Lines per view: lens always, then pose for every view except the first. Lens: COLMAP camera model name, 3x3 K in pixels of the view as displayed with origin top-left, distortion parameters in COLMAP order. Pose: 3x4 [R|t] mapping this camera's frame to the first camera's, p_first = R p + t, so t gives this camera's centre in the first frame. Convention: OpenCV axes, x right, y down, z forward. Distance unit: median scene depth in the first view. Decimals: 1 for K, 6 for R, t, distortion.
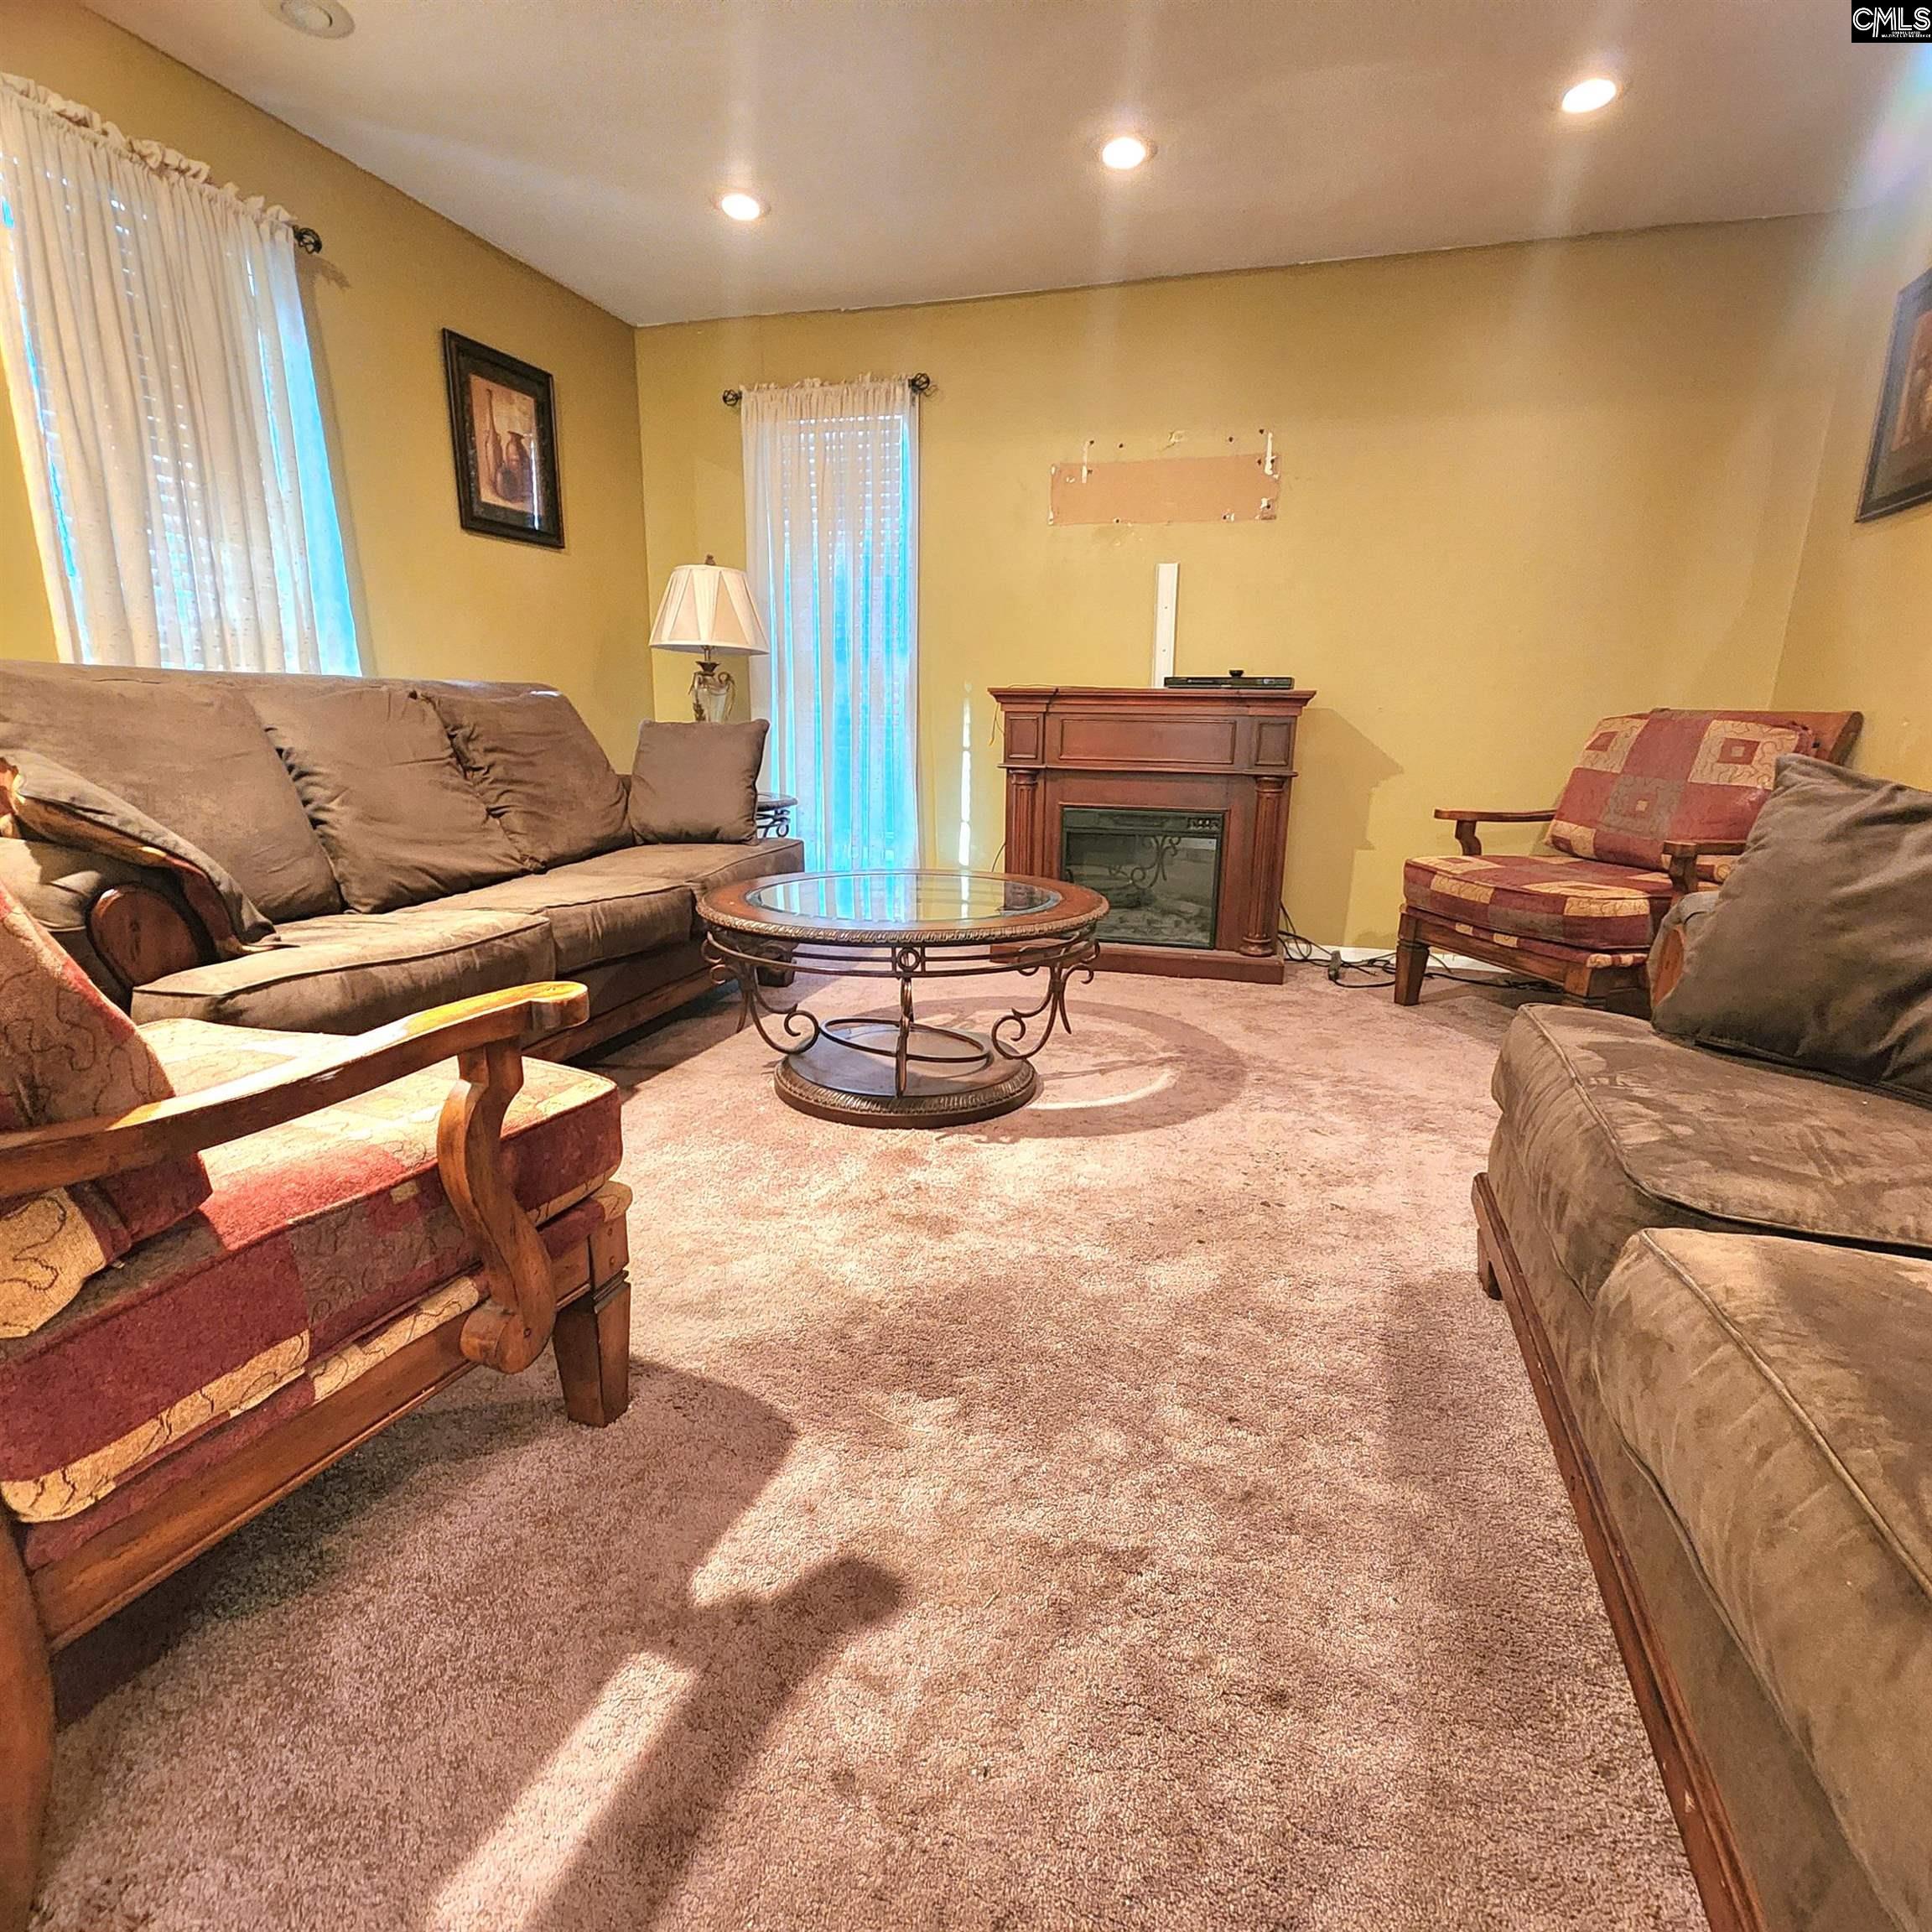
lens RADIAL K [[1044.9, 0, 972.2], [0, 1044.9, 969.5], [0, 0, 1]] dist [0.000685, -0.001735]
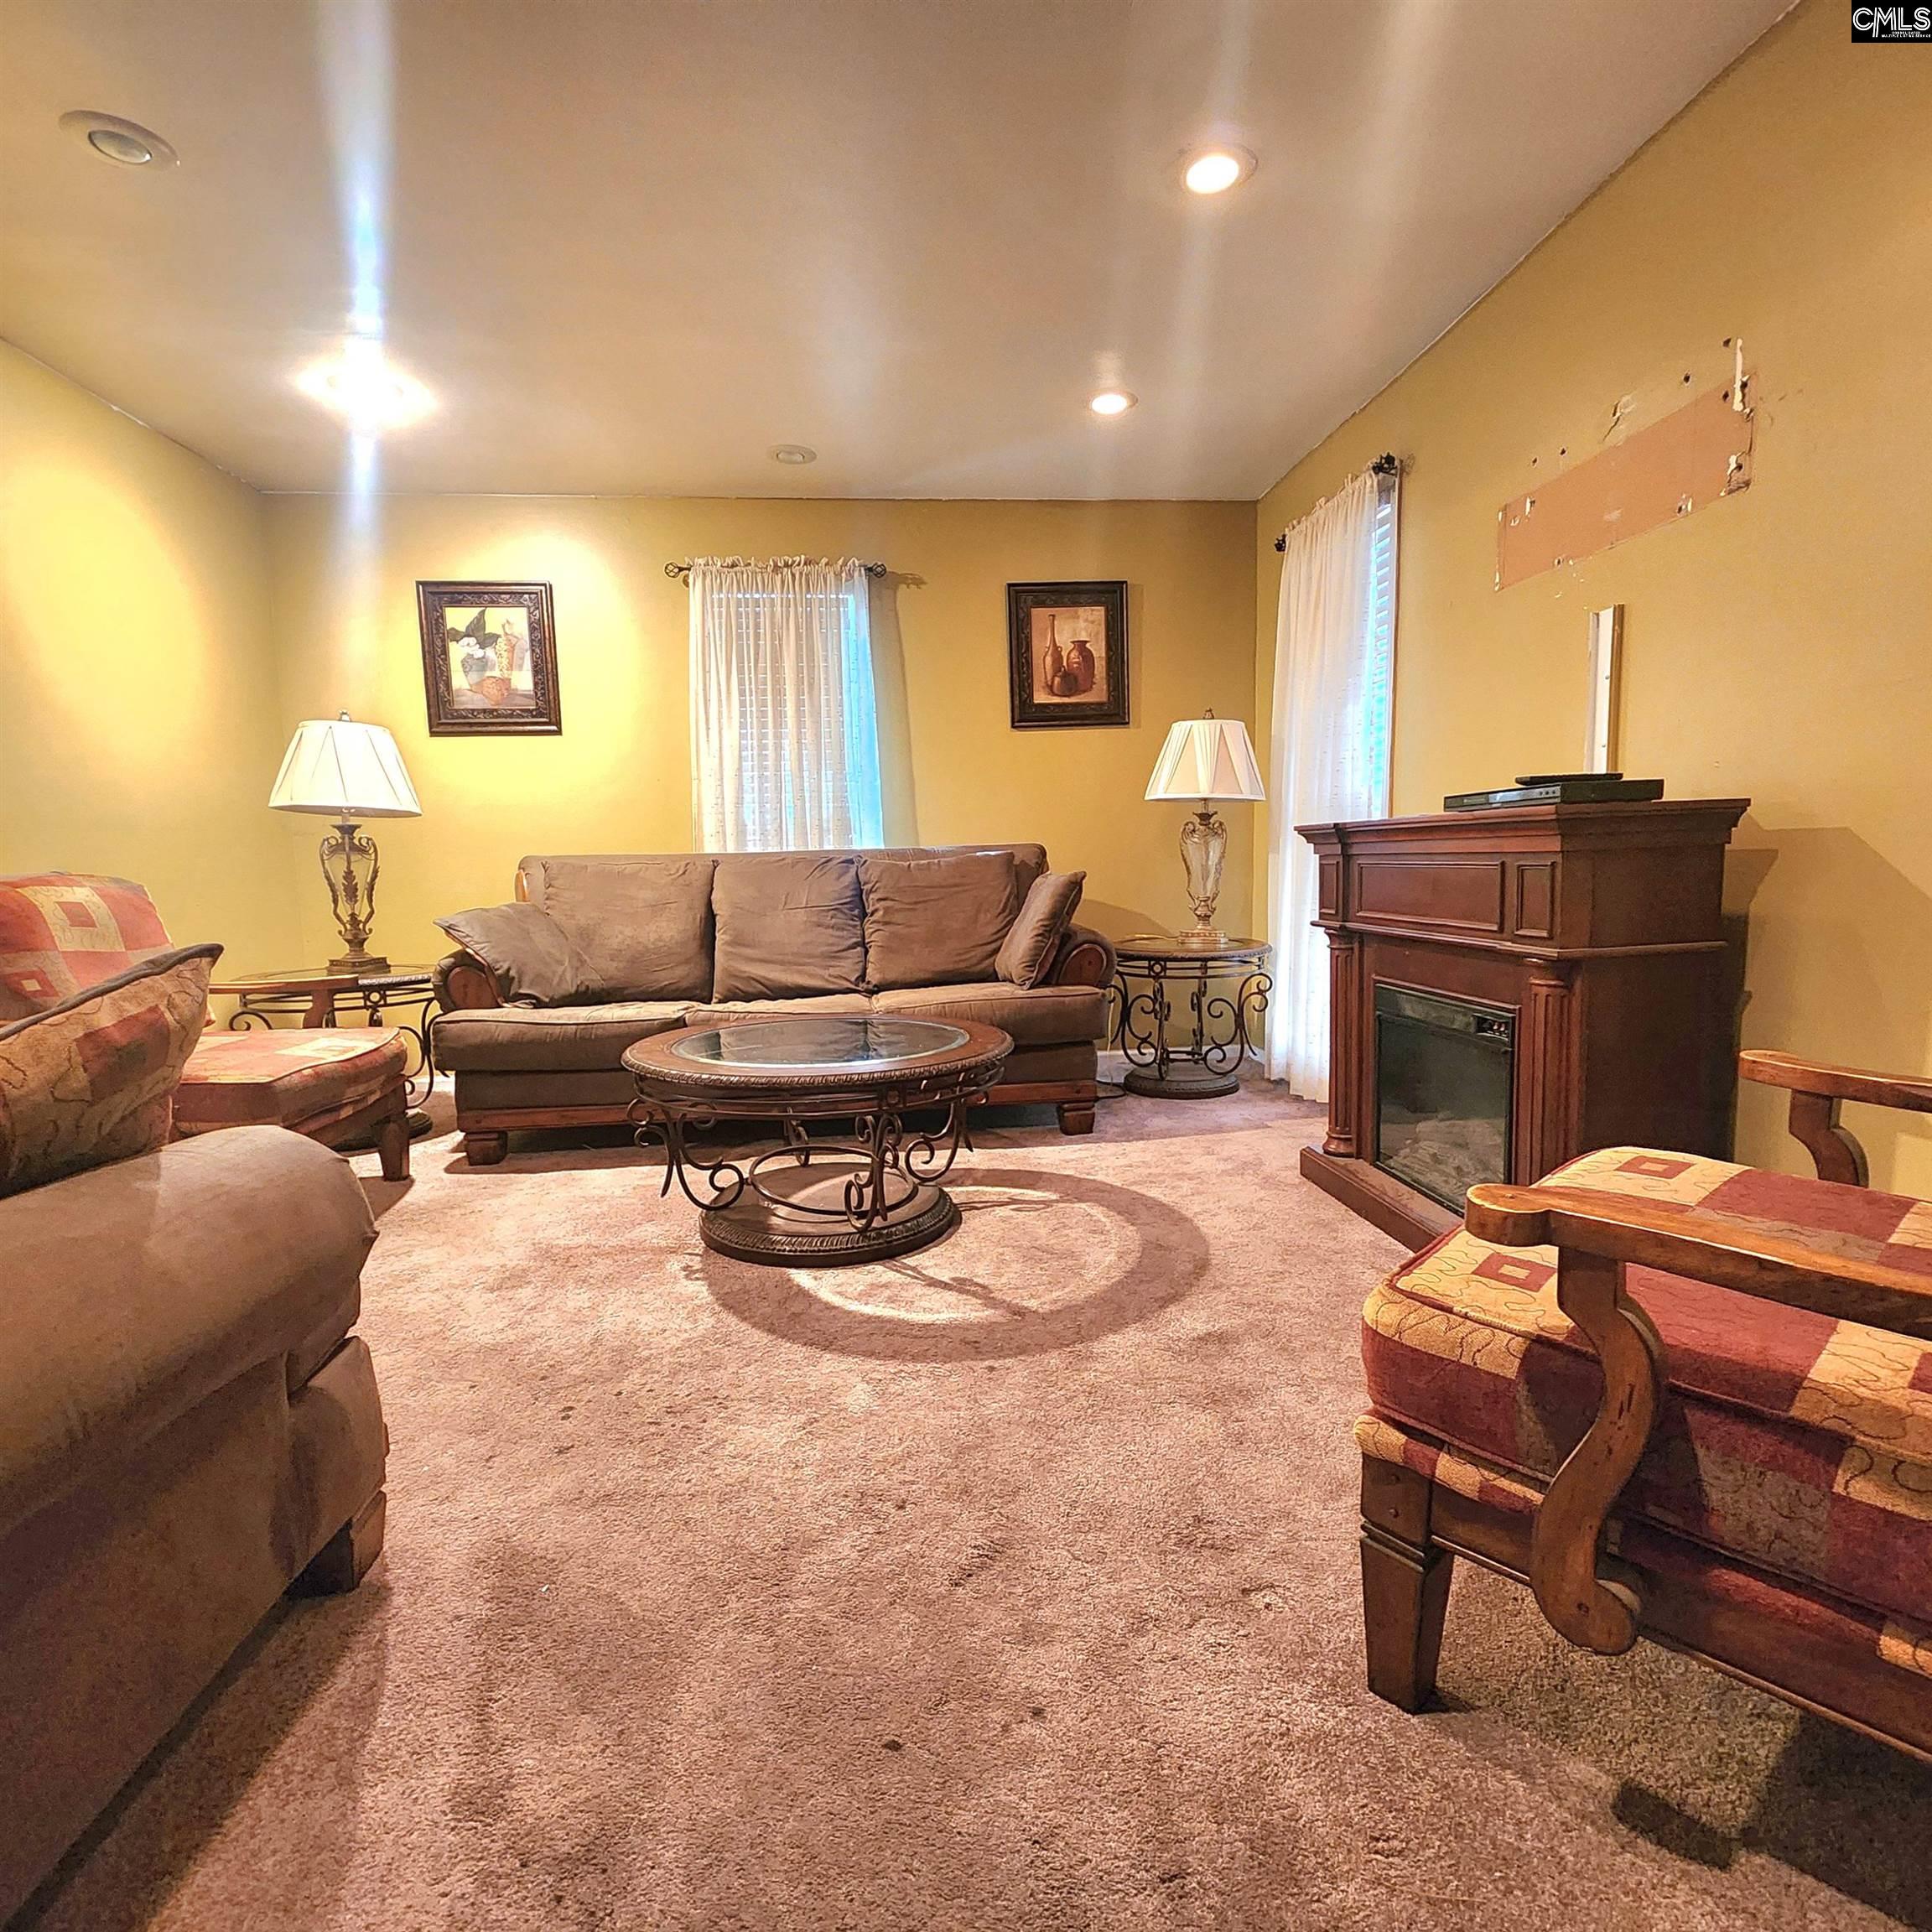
lens RADIAL K [[1044.9, 0, 970.7], [0, 1044.9, 968.0], [0, 0, 1]] dist [0.000685, -0.001735]
pose [[0.382617, 0.070547, -0.921210, 0.663853], [-0.187549, 0.982252, -0.002675, -0.115265], [0.904671, 0.173795, 0.389057, 0.487164]]
